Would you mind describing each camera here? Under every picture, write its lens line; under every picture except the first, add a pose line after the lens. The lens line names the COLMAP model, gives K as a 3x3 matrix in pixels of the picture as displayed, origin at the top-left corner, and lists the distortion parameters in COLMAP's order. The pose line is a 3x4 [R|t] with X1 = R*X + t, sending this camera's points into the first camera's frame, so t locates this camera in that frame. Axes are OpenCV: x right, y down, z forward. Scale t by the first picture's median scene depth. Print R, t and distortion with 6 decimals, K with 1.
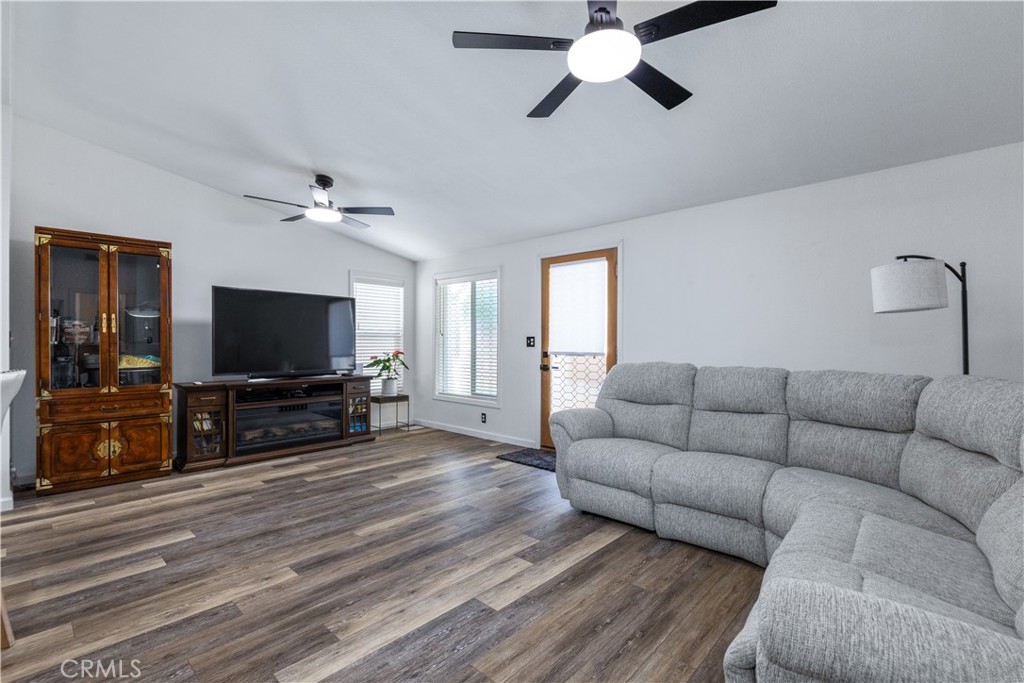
lens RADIAL K [[459.0, 0, 513.1], [0, 459.0, 343.1], [0, 0, 1]] dist [0.001176, -0.000215]
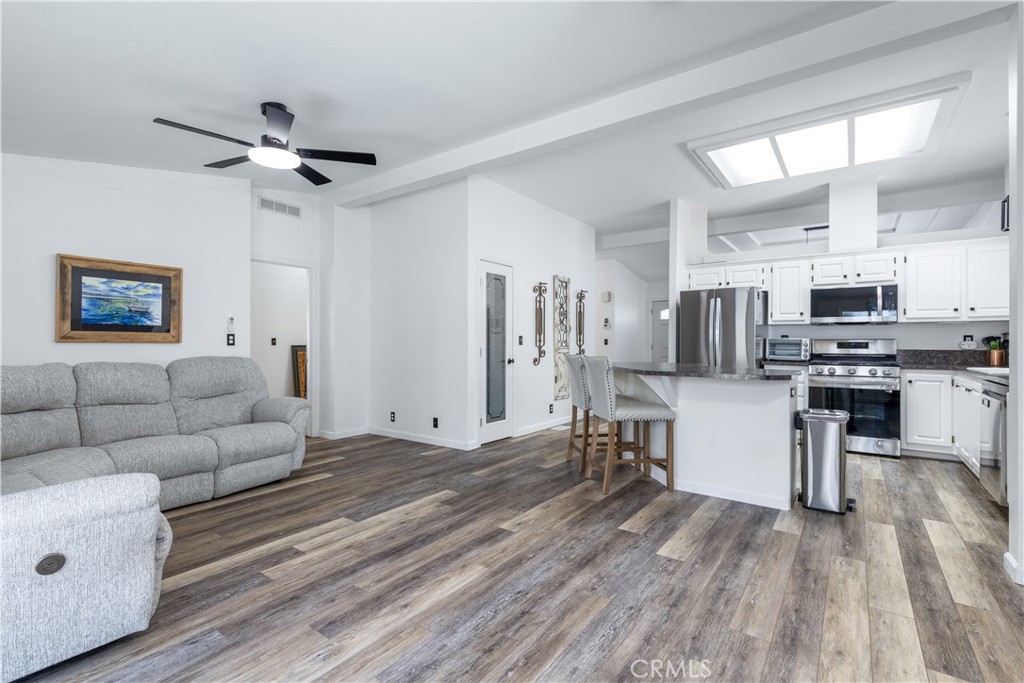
lens RADIAL K [[465.3, 0, 525.3], [0, 465.3, 340.7], [0, 0, 1]] dist [0.013589, -0.000279]
pose [[-0.990970, -0.002632, -0.134061, -0.278085], [-0.001679, 0.999973, -0.007221, 0.002867], [0.134077, -0.006930, -0.990947, 1.721930]]
